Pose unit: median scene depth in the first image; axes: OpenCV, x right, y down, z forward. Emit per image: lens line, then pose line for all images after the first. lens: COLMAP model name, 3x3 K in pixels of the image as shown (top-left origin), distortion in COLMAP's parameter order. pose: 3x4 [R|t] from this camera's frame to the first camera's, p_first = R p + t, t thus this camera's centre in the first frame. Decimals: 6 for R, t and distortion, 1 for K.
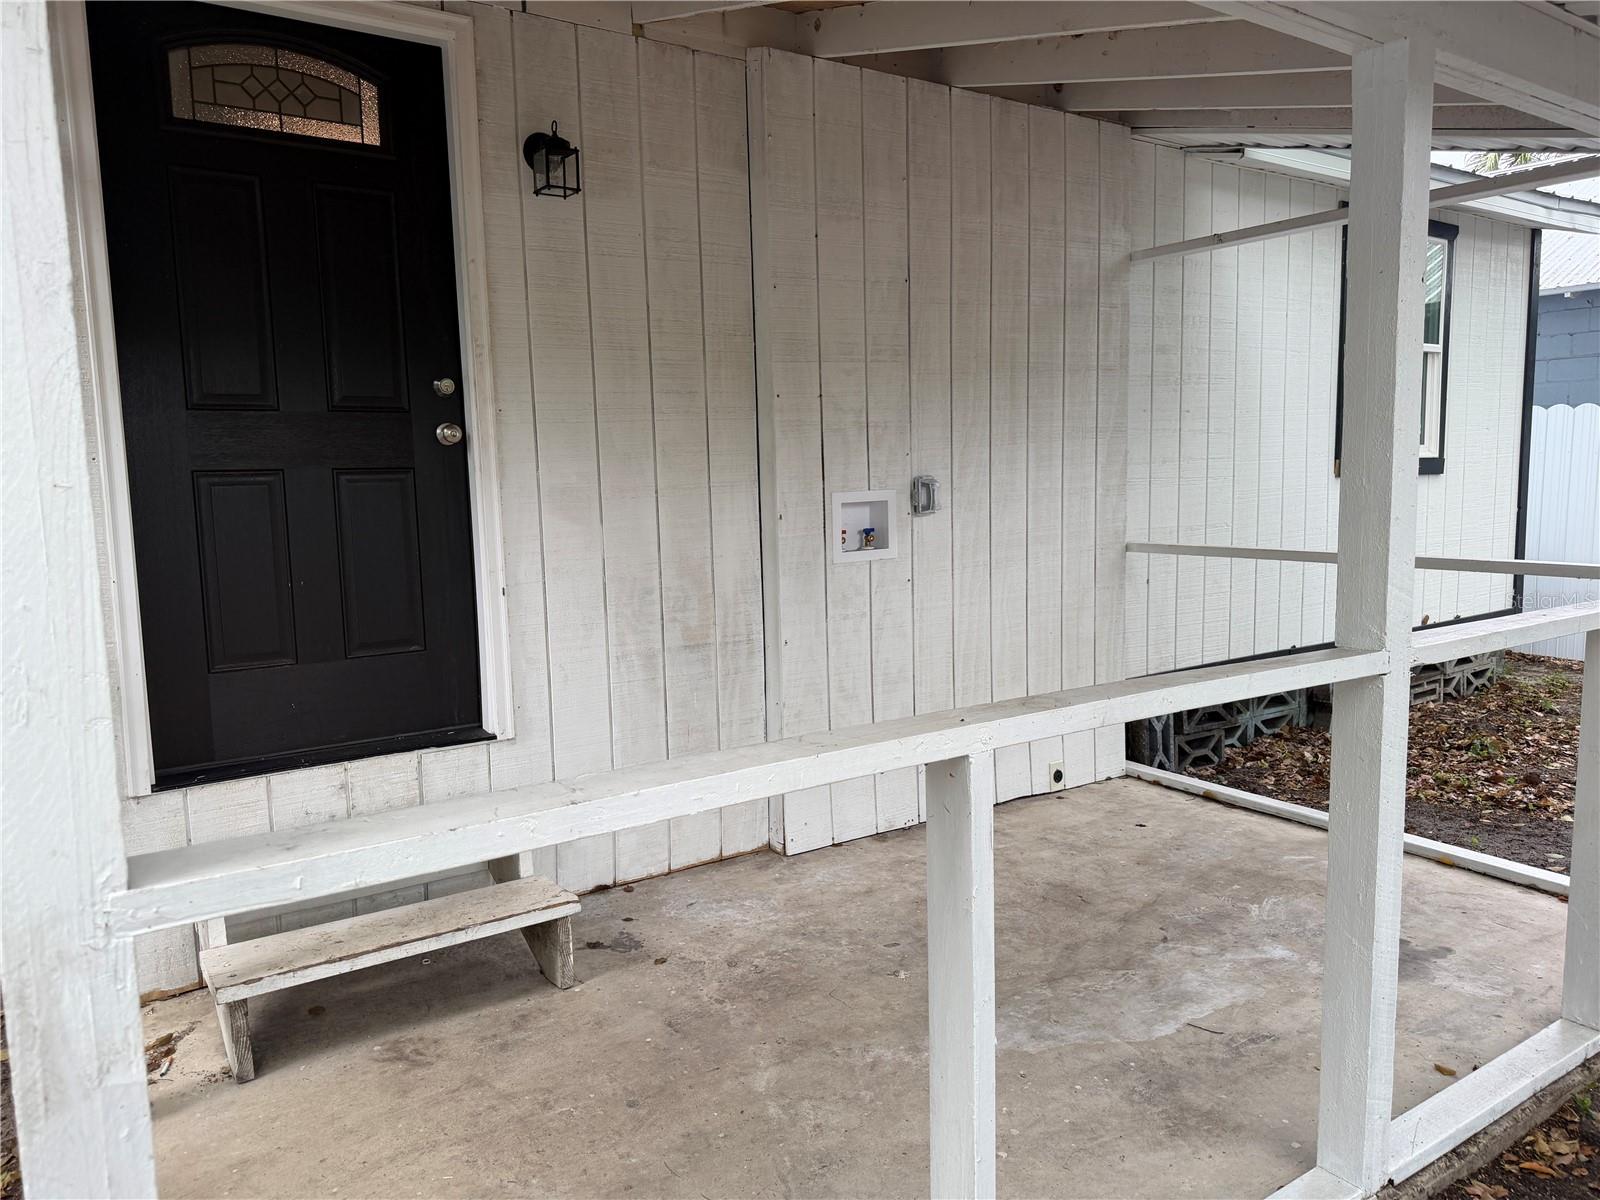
lens RADIAL K [[1117.7, 0, 782.0], [0, 1117.7, 605.0], [0, 0, 1]] dist [0.148253, -0.225140]
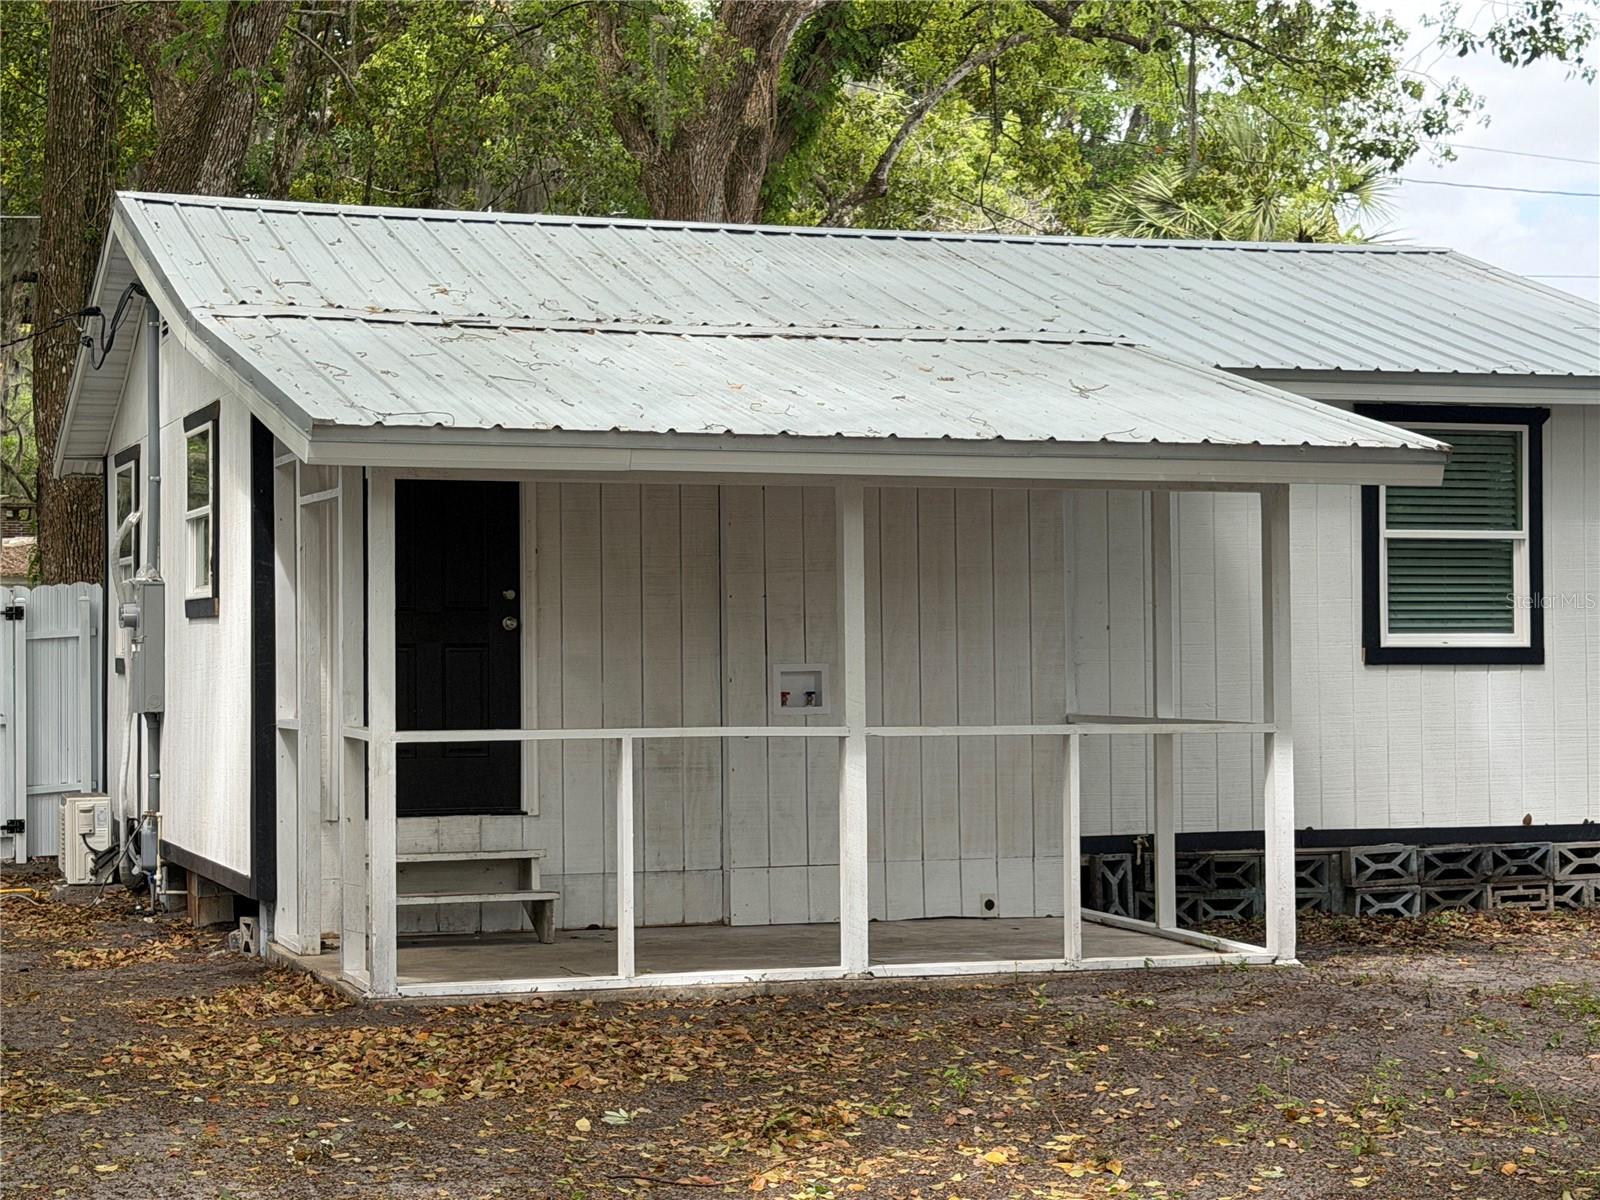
lens RADIAL K [[3011.4, 0, 800.0], [0, 3011.4, 600.0], [0, 0, 1]] dist [0.076077, 0.227061]
pose [[0.968602, 0.011866, -0.248332, 1.000033], [-0.044490, 0.991009, -0.126179, 0.289894], [0.244602, 0.133266, 0.960422, -2.582785]]
